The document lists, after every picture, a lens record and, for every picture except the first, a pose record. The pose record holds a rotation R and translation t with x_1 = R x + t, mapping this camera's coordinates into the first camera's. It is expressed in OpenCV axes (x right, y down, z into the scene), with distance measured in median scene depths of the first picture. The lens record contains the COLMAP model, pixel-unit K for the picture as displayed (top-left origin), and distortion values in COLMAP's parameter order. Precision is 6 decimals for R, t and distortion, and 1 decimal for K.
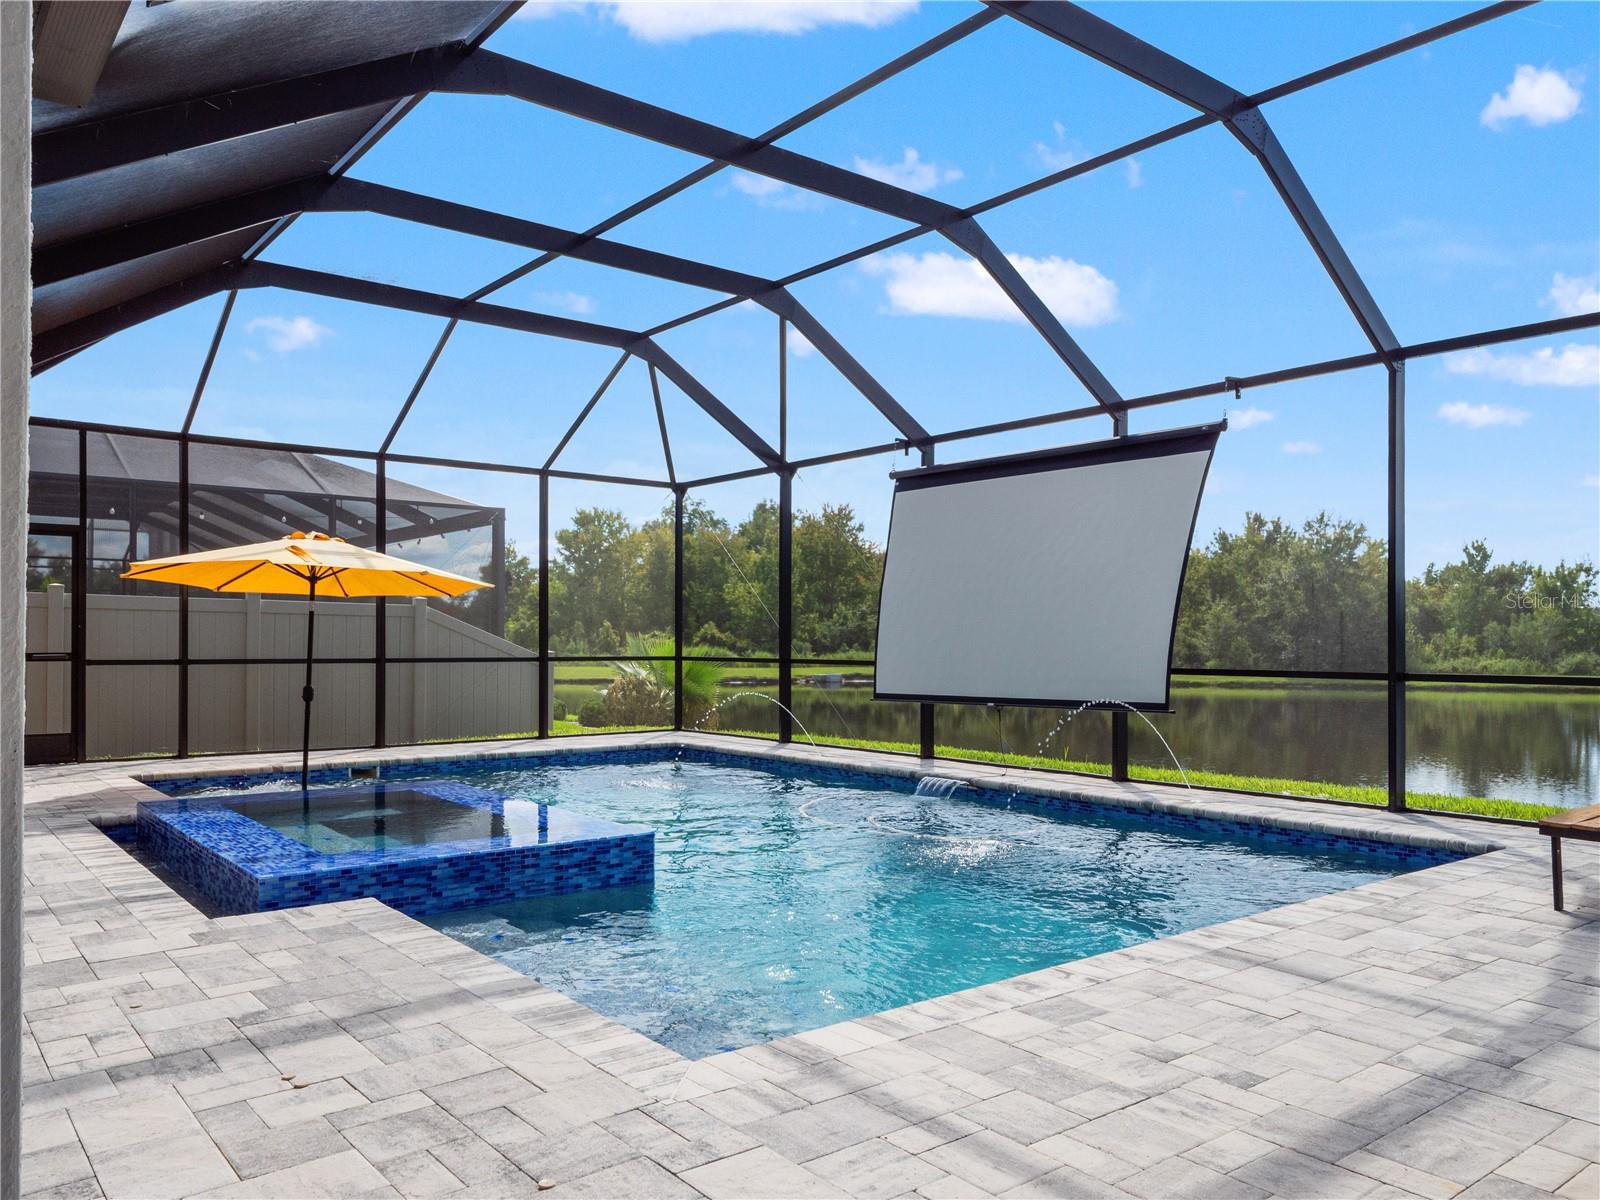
lens RADIAL K [[1196.8, 0, 812.4], [0, 1196.8, 624.3], [0, 0, 1]] dist [0.000274, -0.000619]
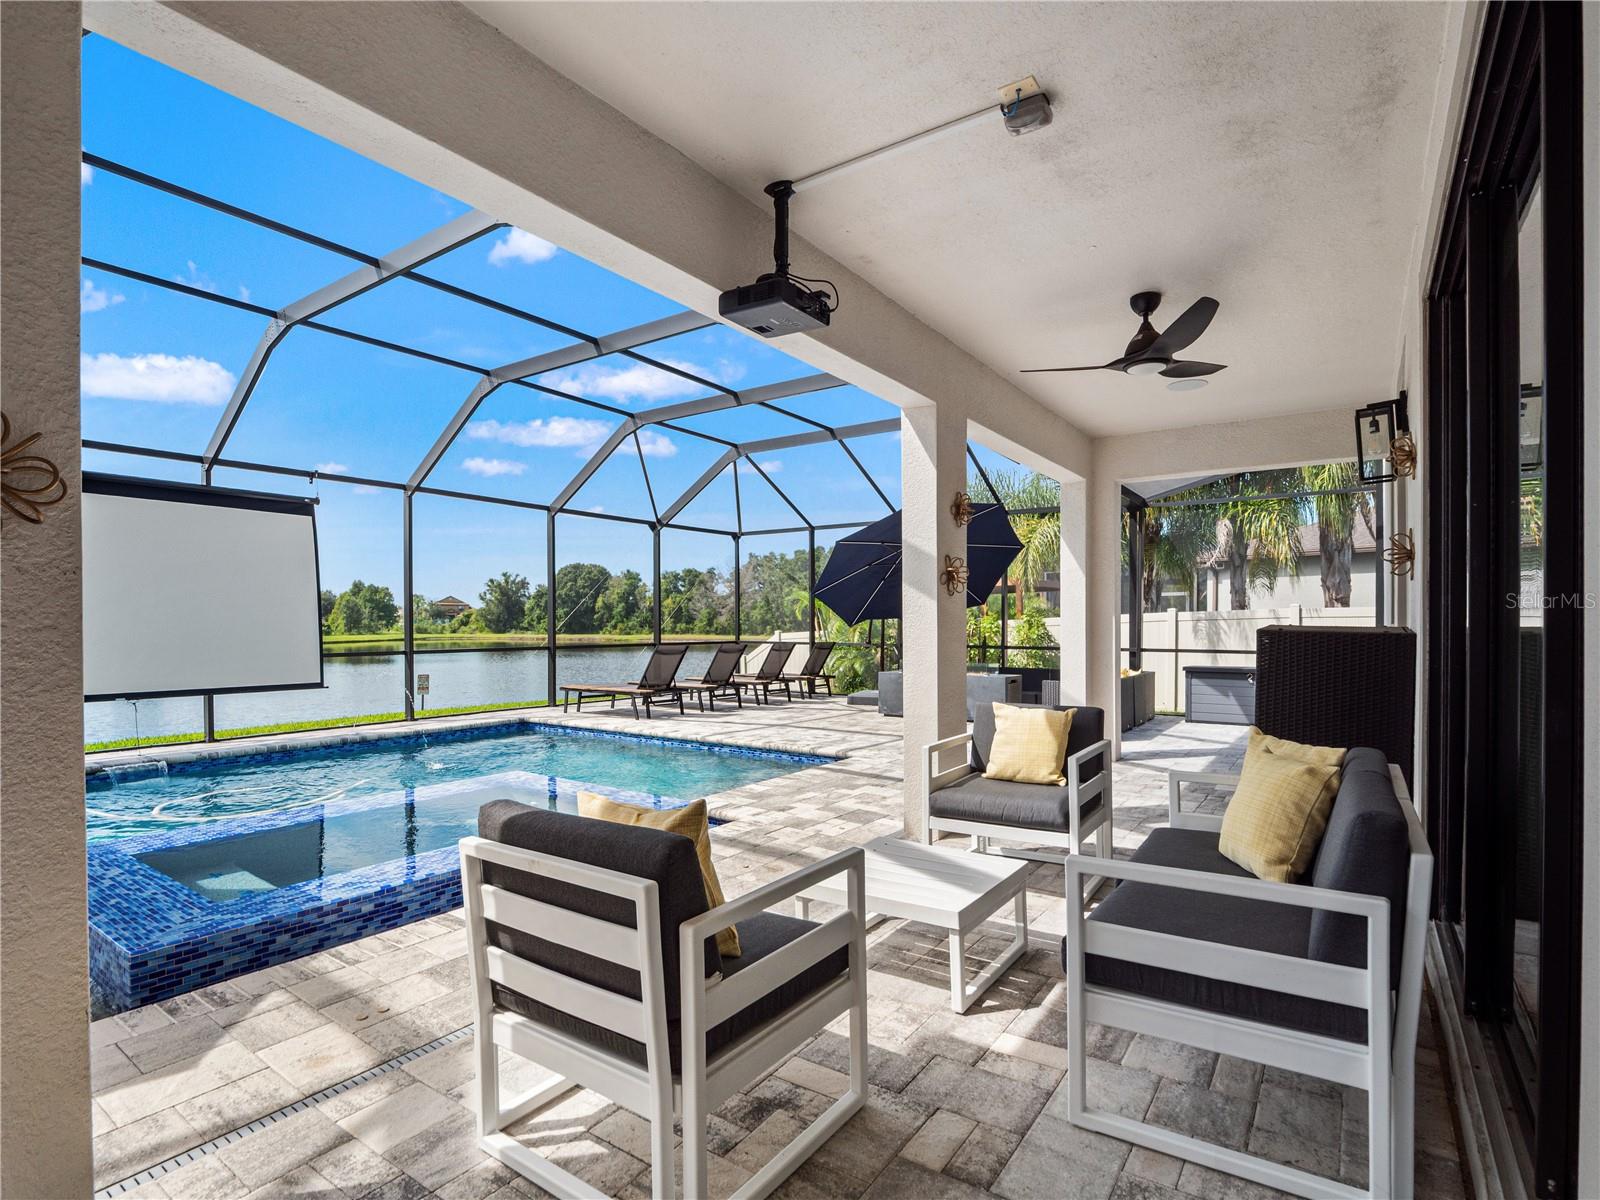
lens RADIAL K [[805.2, 0, 805.2], [0, 805.2, 634.2], [0, 0, 1]] dist [-0.022899, 0.000379]
pose [[-0.287573, -0.015837, 0.957628, -0.810373], [-0.015292, 0.999812, 0.011942, -0.010705], [-0.957637, -0.011210, -0.287761, 0.636918]]
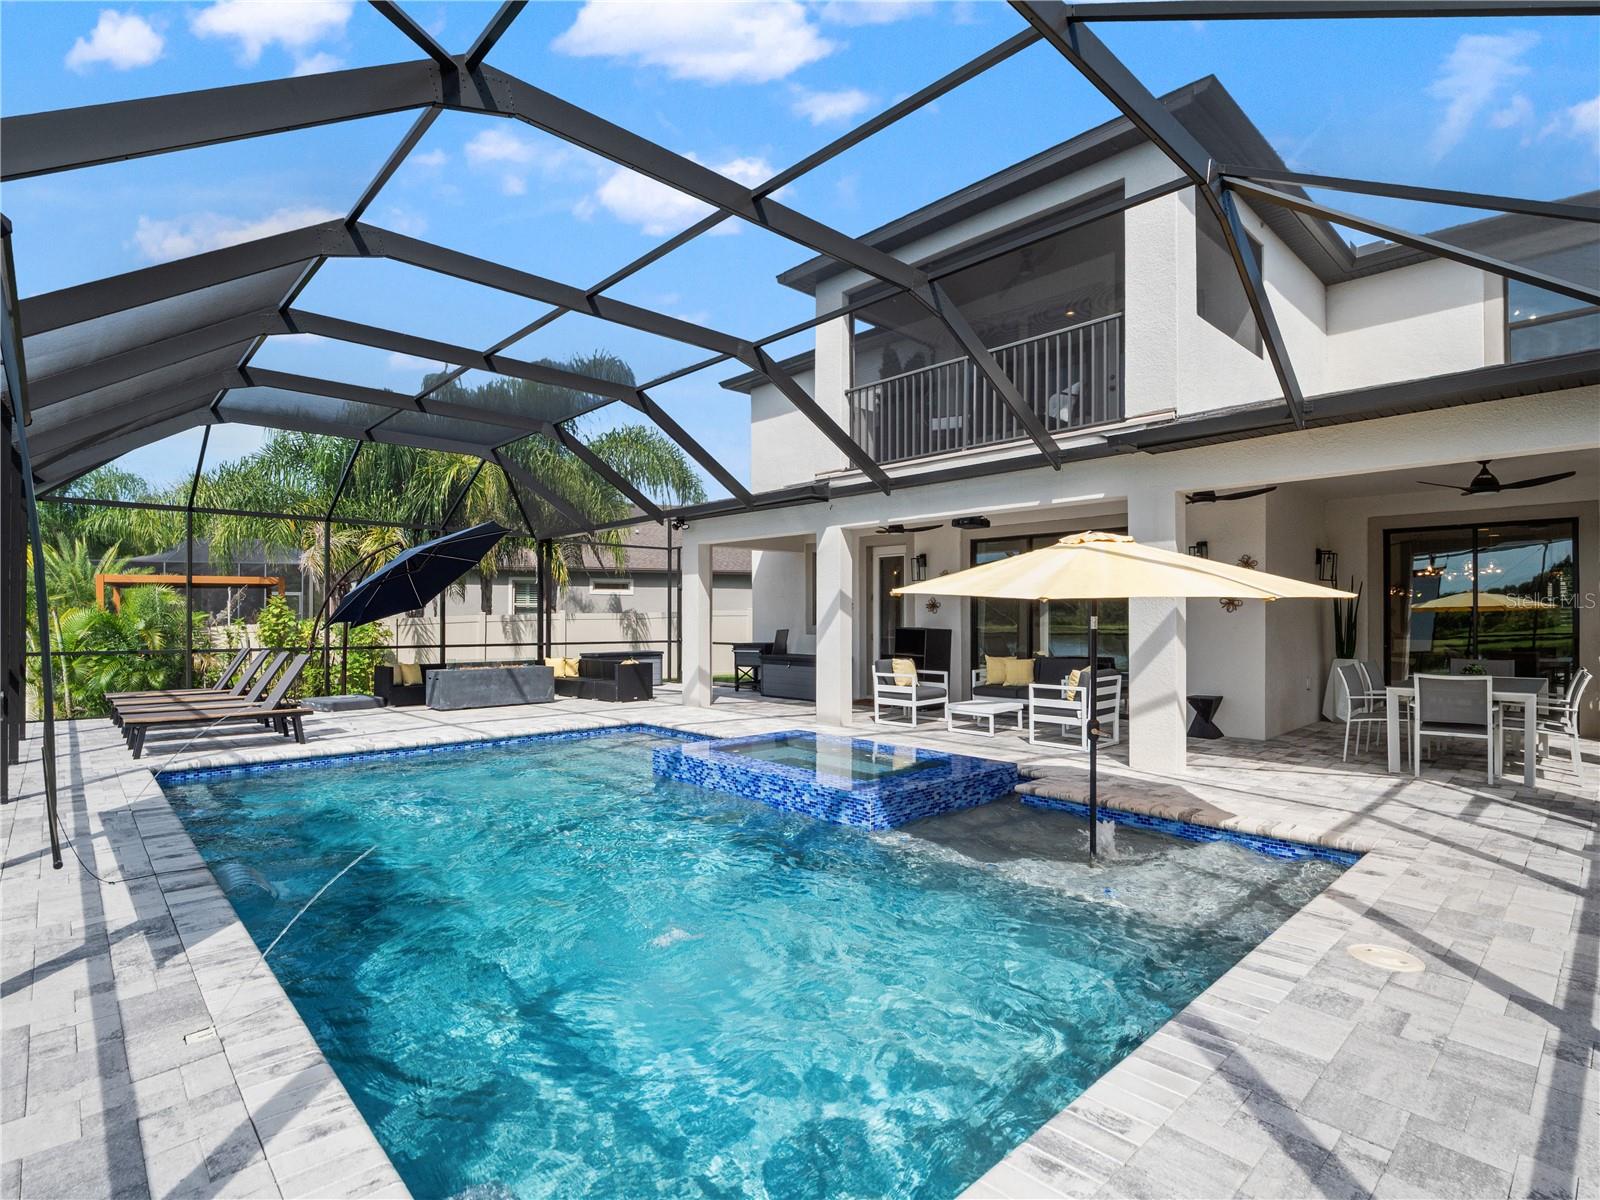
lens RADIAL K [[792.0, 0, 797.3], [0, 792.0, 606.3], [0, 0, 1]] dist [-0.012475, -0.000753]
pose [[-0.997167, -0.003875, -0.075117, -0.185212], [-0.001507, 0.999501, -0.031560, -0.008147], [0.075202, -0.031357, -0.996675, 1.511187]]
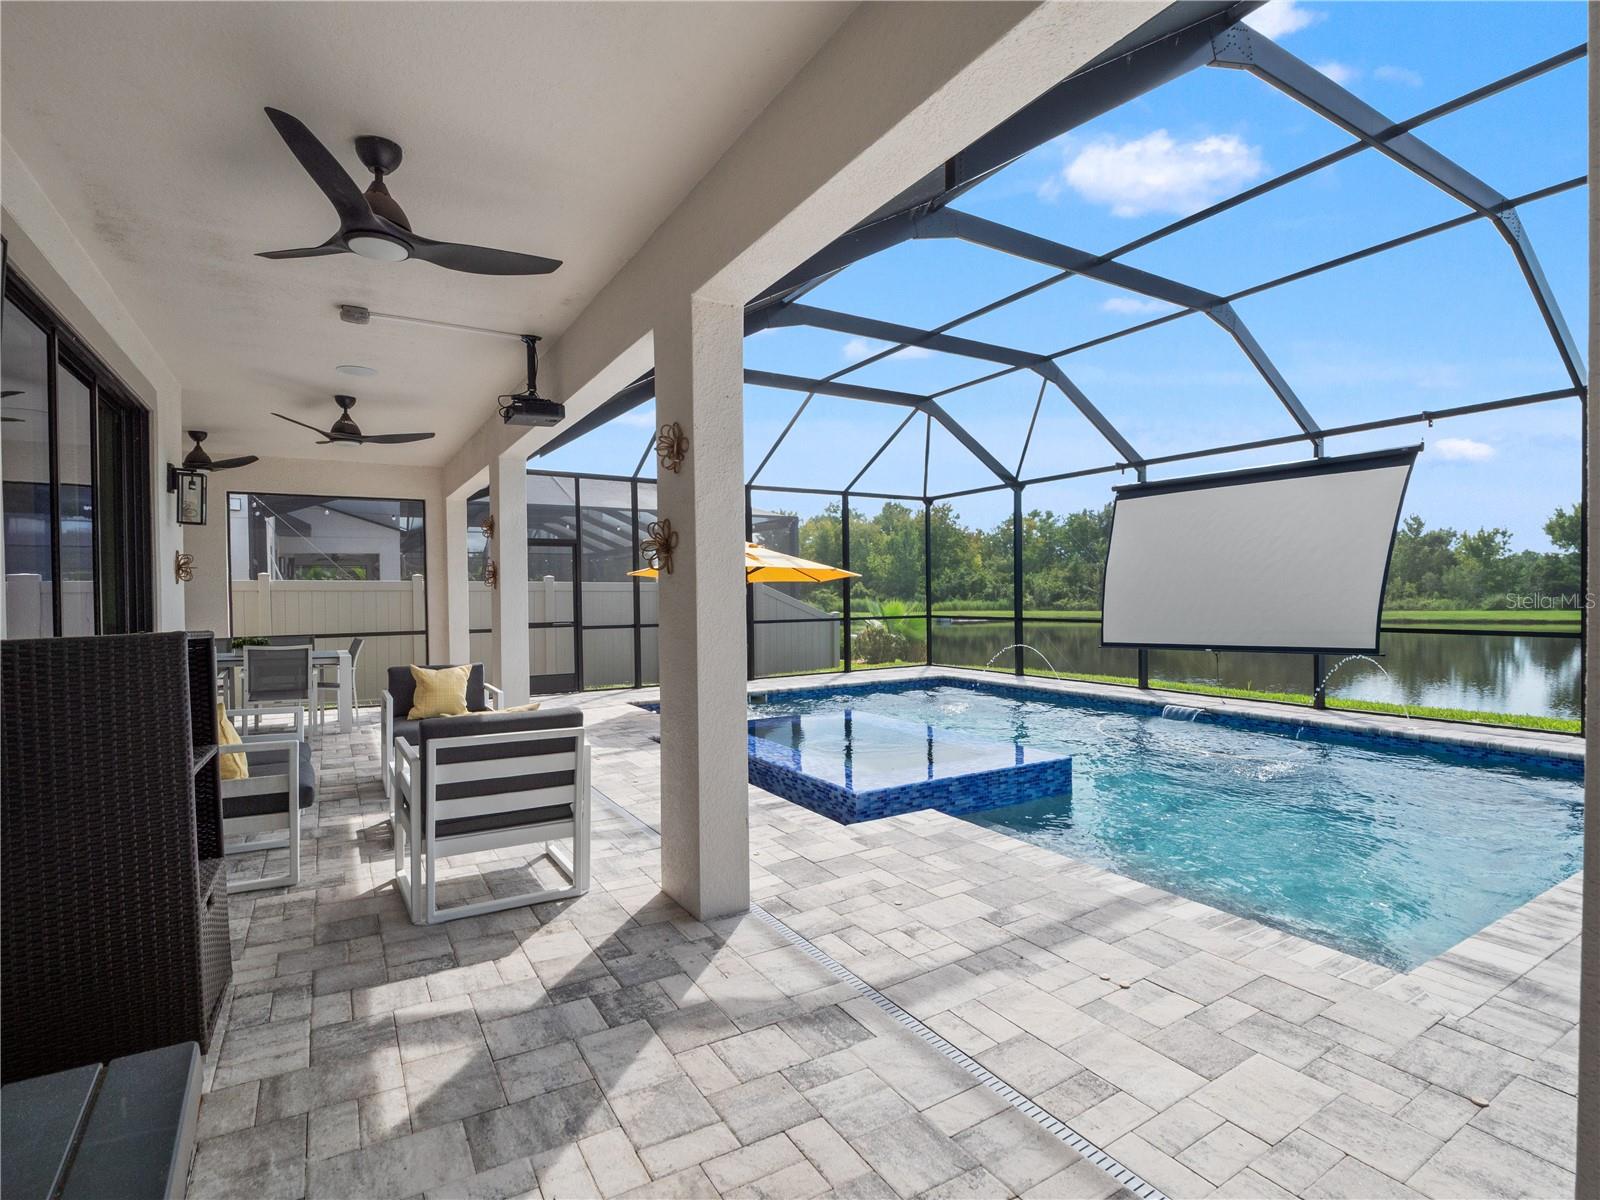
lens RADIAL K [[792.0, 0, 797.3], [0, 792.0, 606.3], [0, 0, 1]] dist [-0.012475, -0.000753]
pose [[0.989886, -0.013543, -0.141220, -0.213718], [0.017904, 0.999400, 0.029653, -0.024978], [0.140734, -0.031881, 0.989534, 0.025249]]
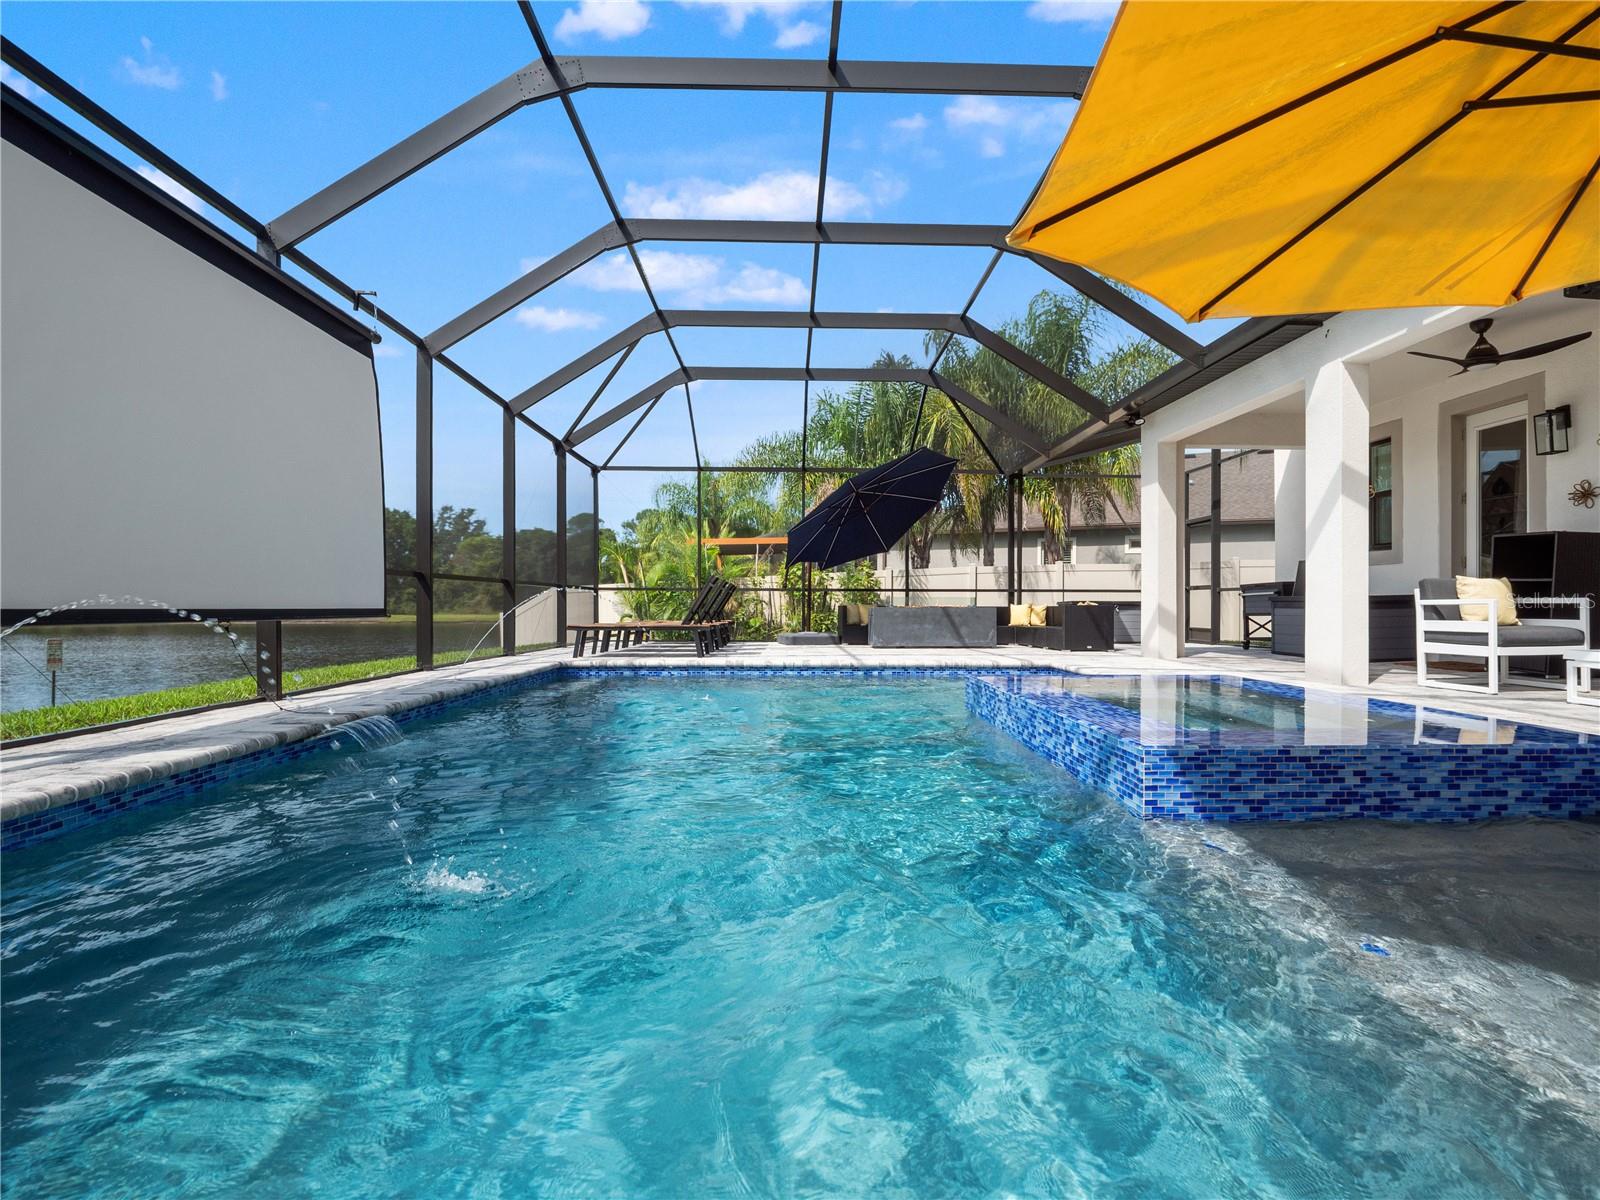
lens RADIAL K [[774.9, 0, 804.9], [0, 774.9, 607.9], [0, 0, 1]] dist [-0.014437, -0.000362]
pose [[-0.793350, -0.007670, 0.608717, -0.363201], [-0.014552, 0.999874, -0.006367, 0.068067], [-0.608592, -0.013909, -0.793362, 1.223023]]
